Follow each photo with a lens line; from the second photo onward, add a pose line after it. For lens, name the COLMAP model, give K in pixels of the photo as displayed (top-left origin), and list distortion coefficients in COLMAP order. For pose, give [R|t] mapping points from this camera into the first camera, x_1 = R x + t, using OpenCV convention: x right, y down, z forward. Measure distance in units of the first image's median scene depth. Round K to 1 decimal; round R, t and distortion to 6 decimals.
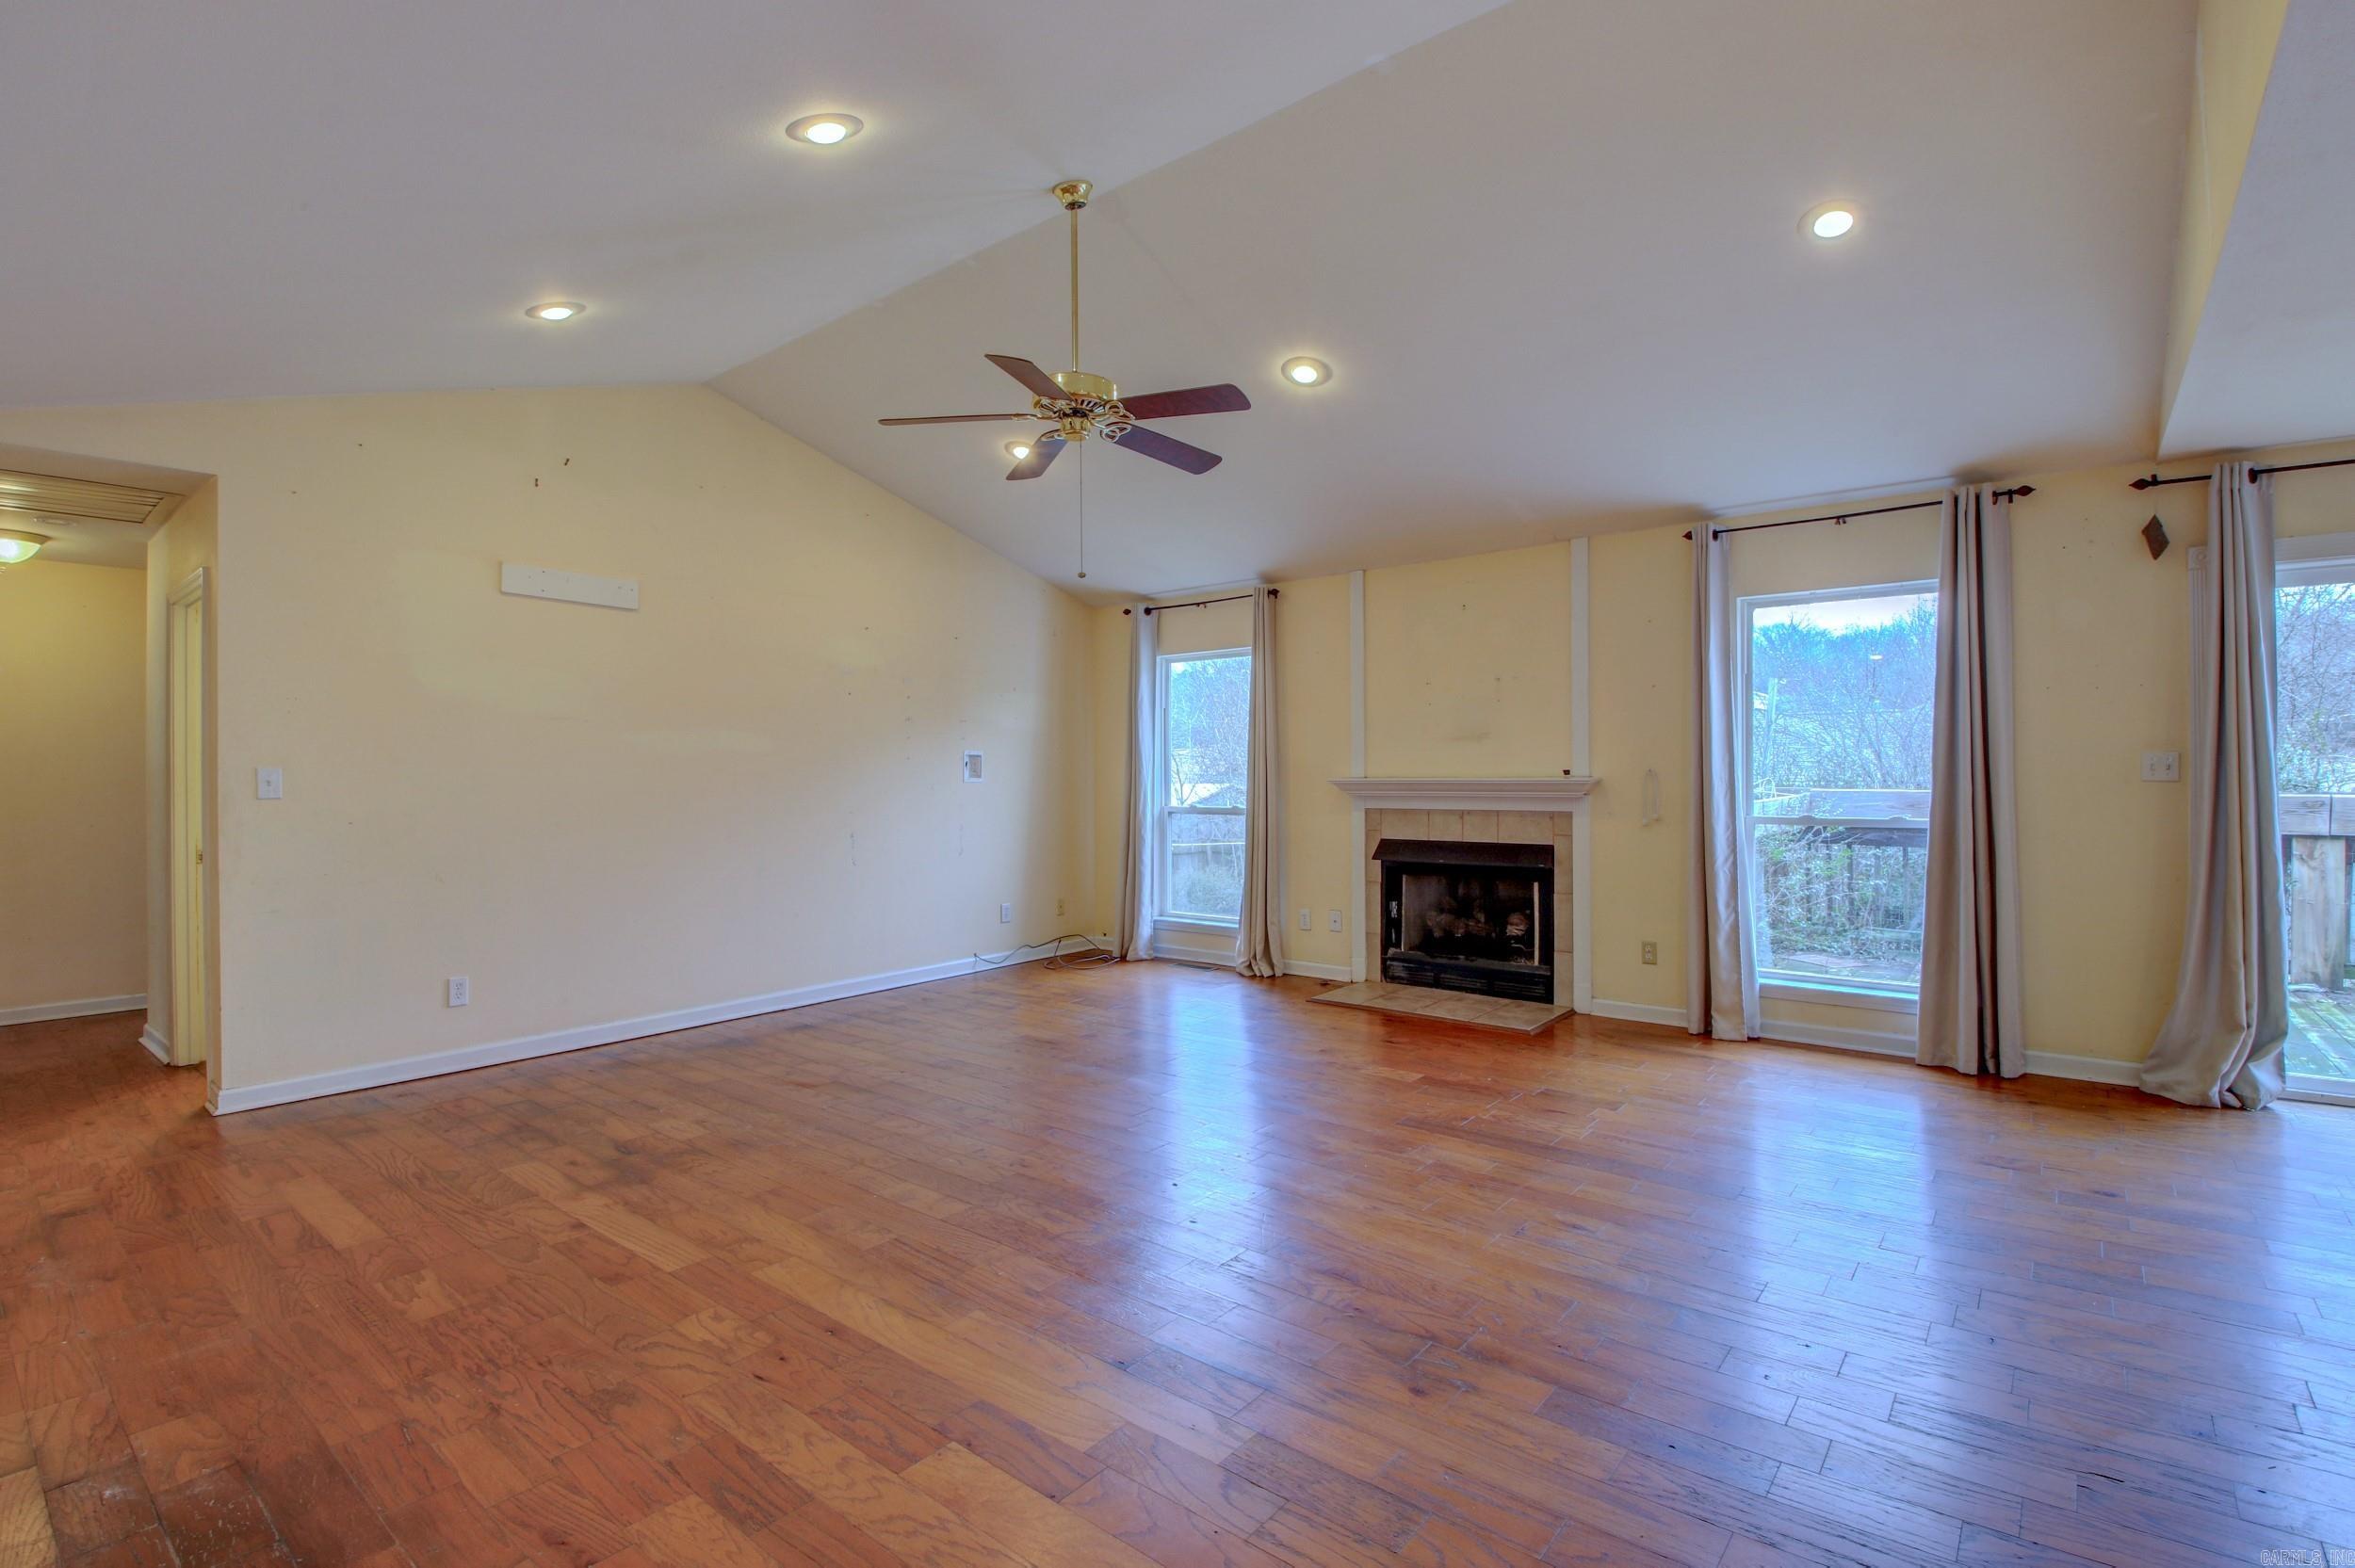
lens RADIAL K [[1086.7, 0, 1181.9], [0, 1086.7, 772.4], [0, 0, 1]] dist [0.010853, -0.020715]
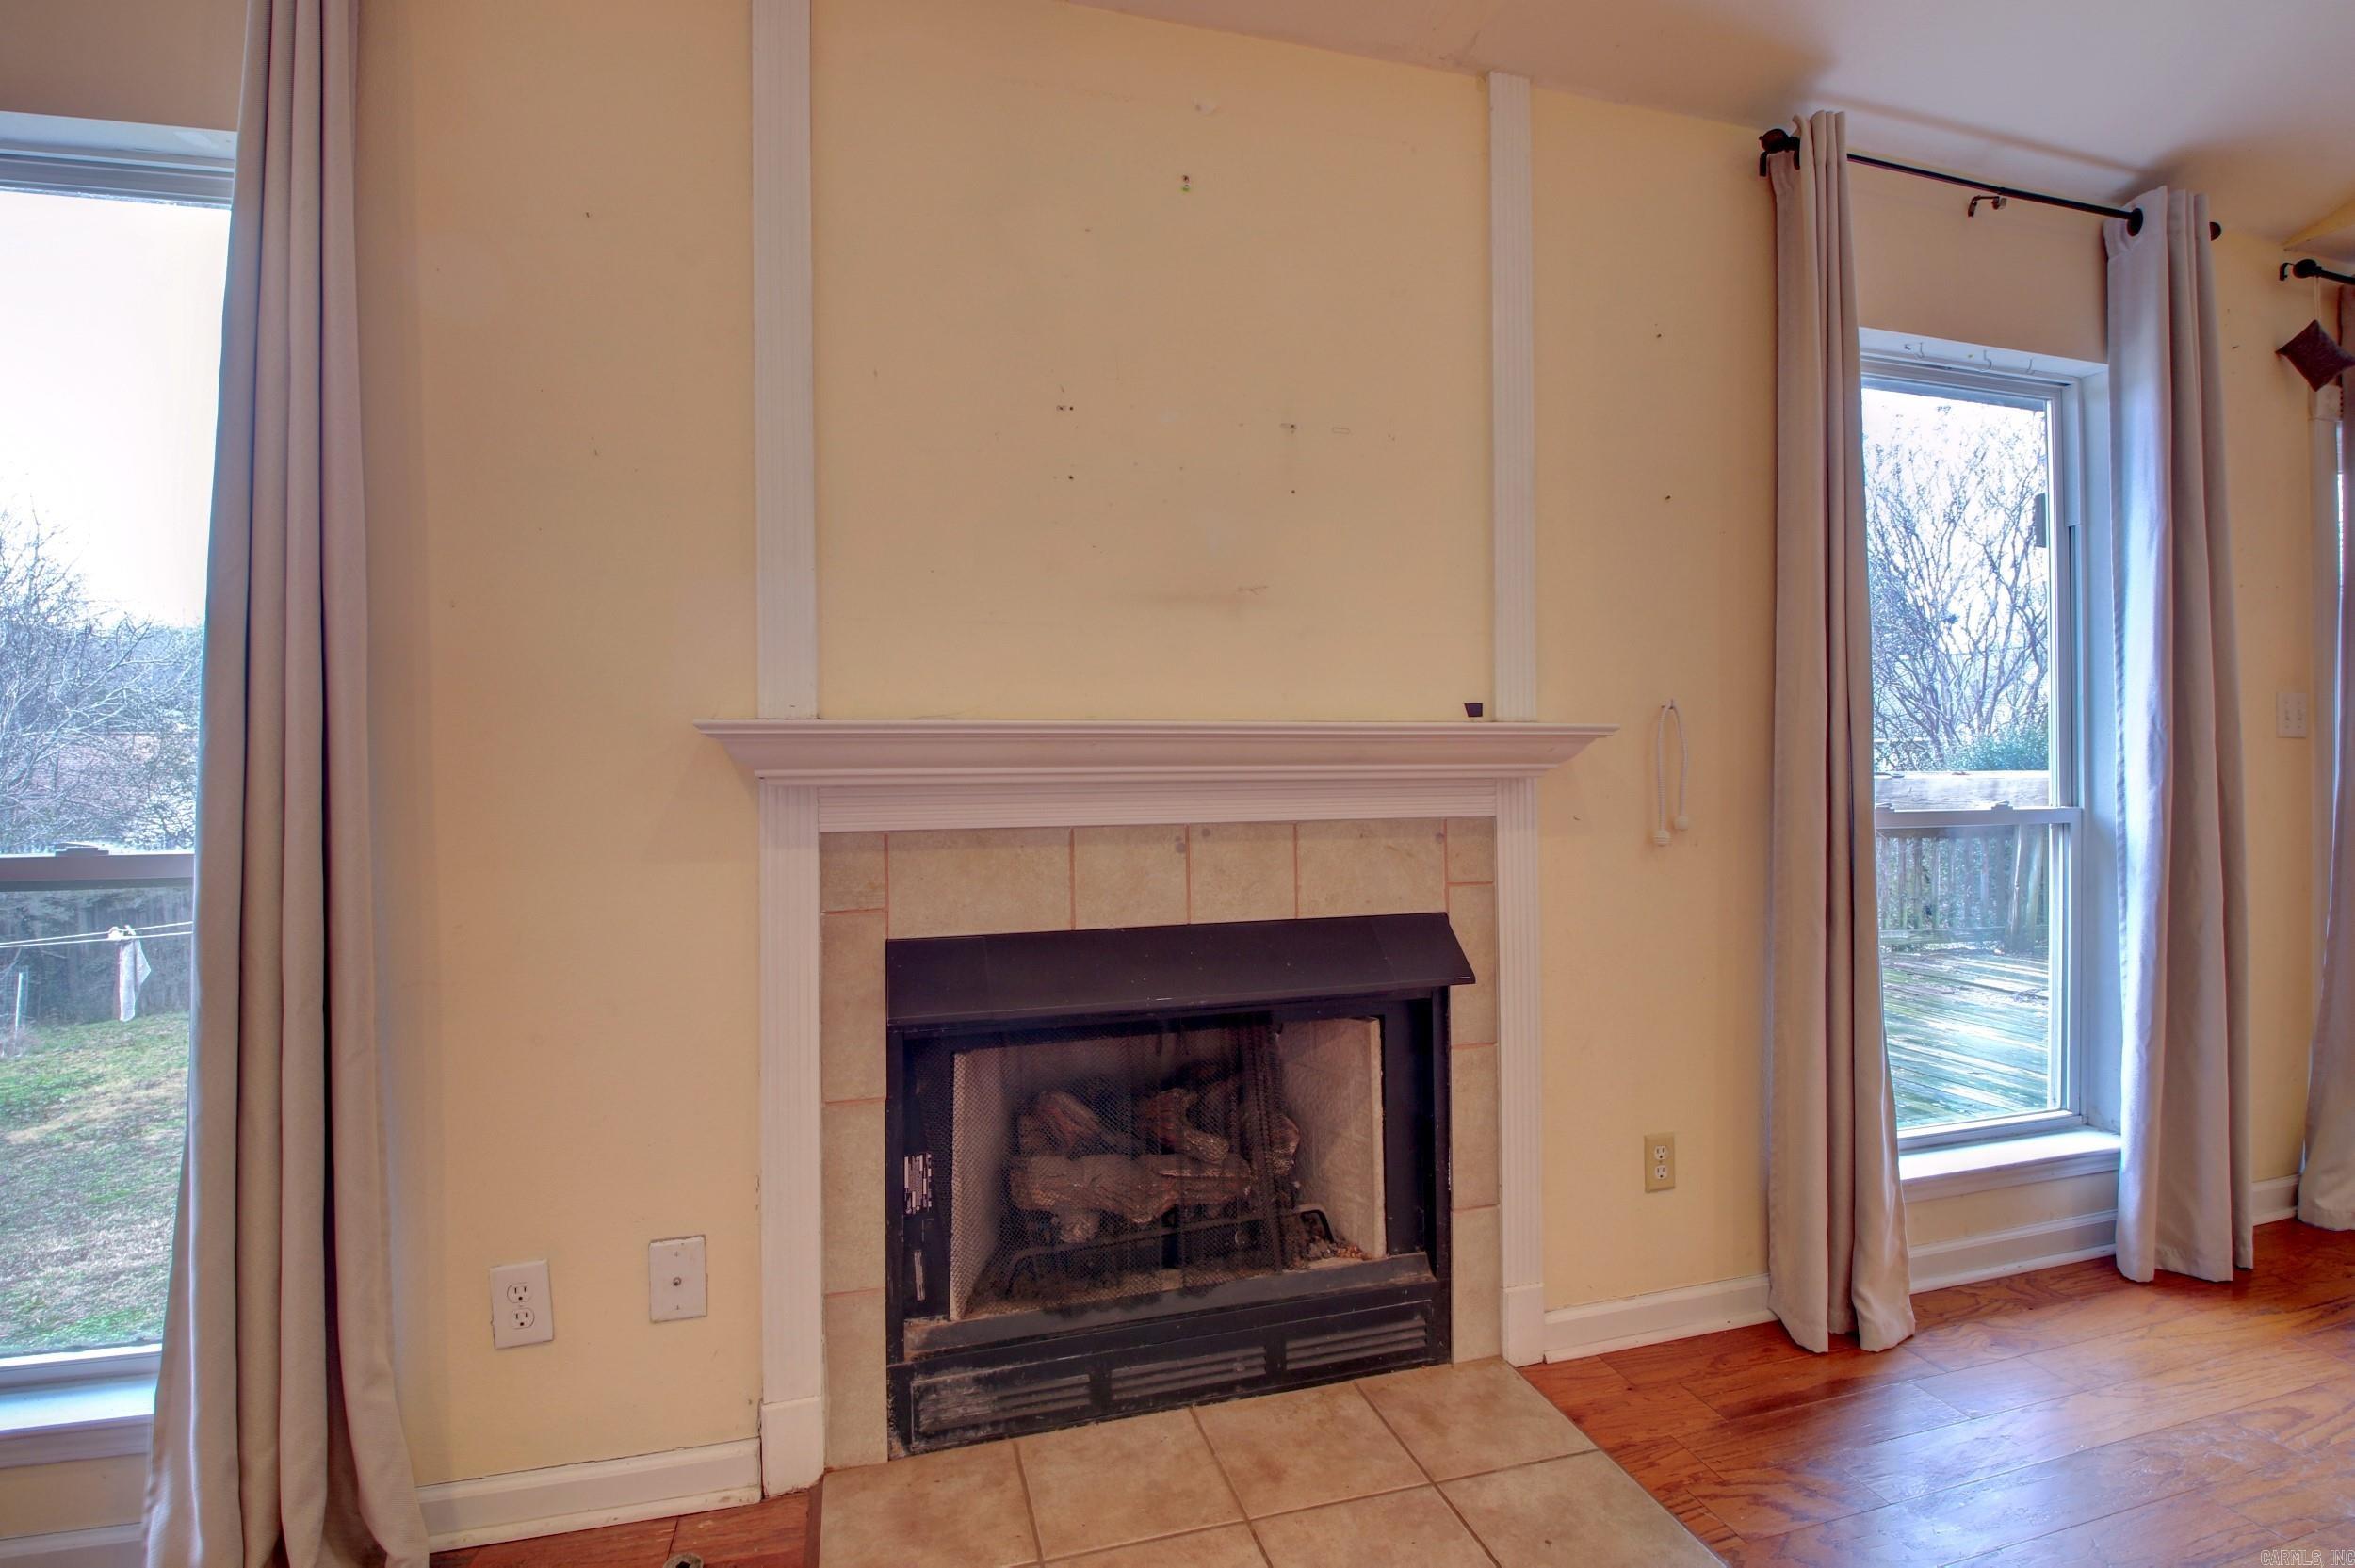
lens RADIAL K [[1086.7, 0, 1181.9], [0, 1086.7, 772.4], [0, 0, 1]] dist [0.010853, -0.020715]
pose [[0.576778, 0.000869, 0.816901, 0.001011], [0.002769, 0.999992, -0.003019, 0.022028], [-0.816897, 0.004003, 0.576770, 0.874488]]
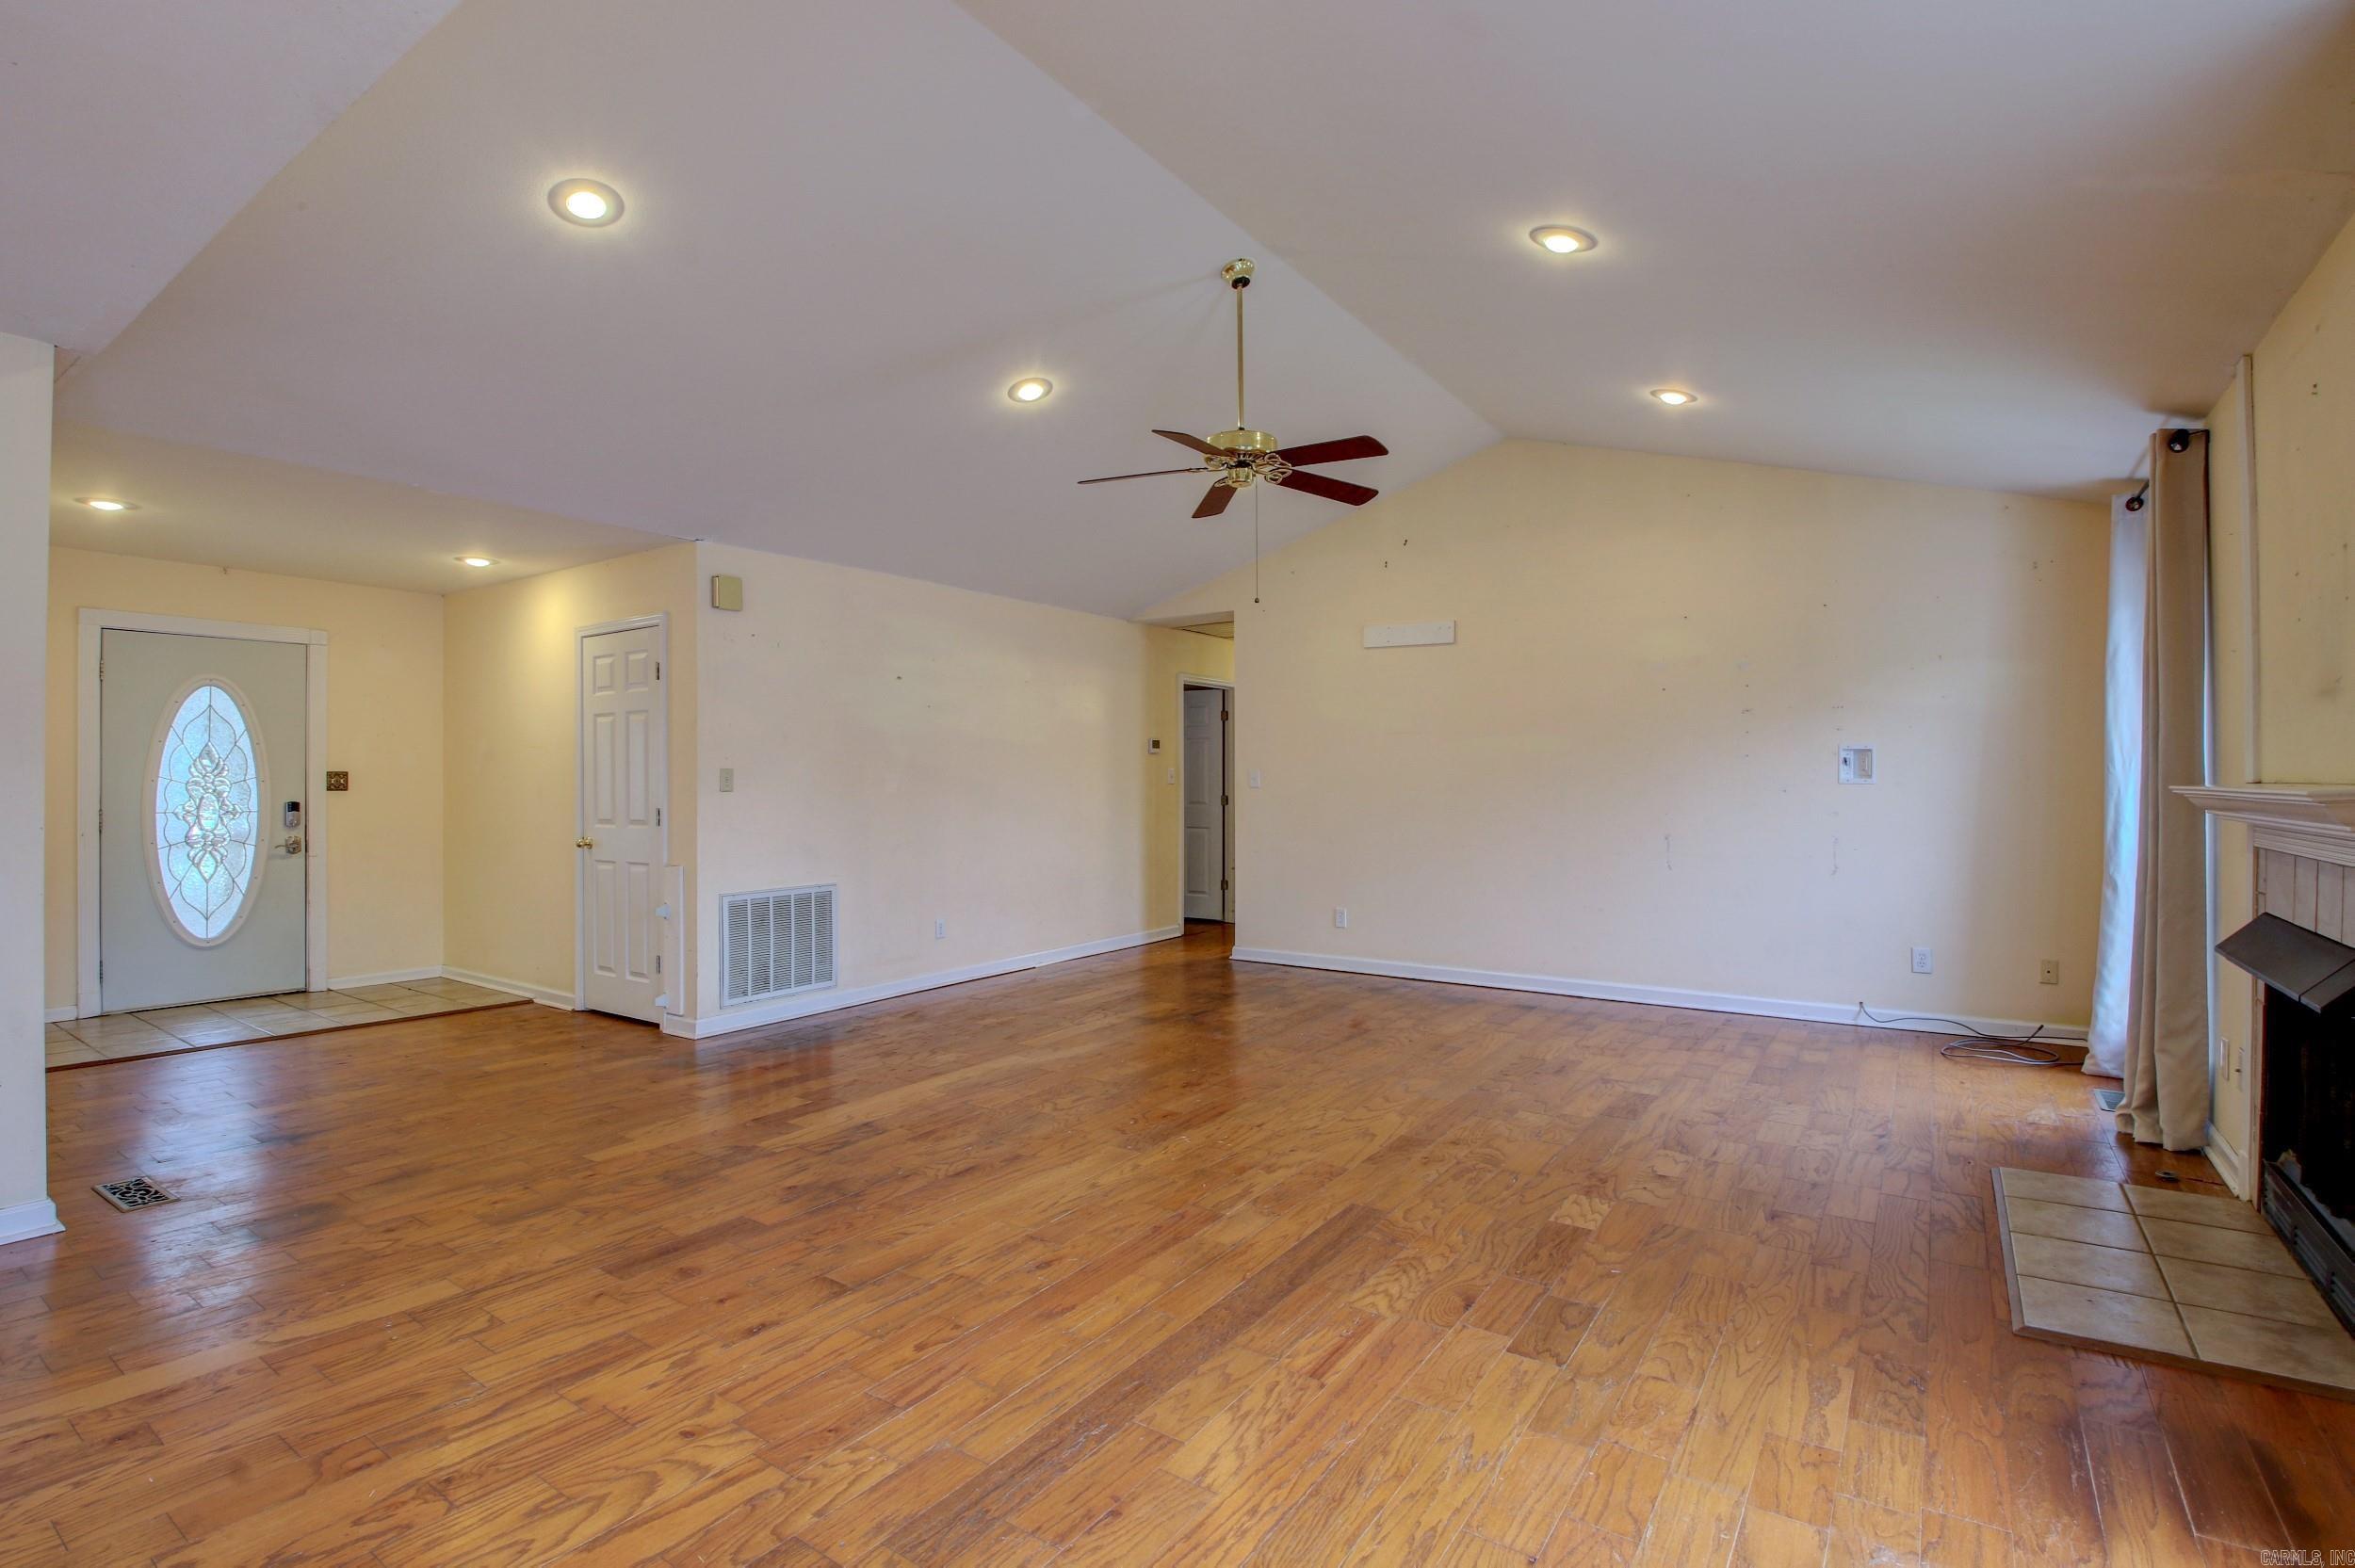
lens RADIAL K [[1096.9, 0, 1189.1], [0, 1096.9, 788.2], [0, 0, 1]] dist [0.045334, -0.053427]
pose [[0.085151, 0.014675, -0.996260, 0.690875], [0.002971, 0.999883, 0.014982, -0.001716], [0.996364, -0.004235, 0.085098, 0.552570]]
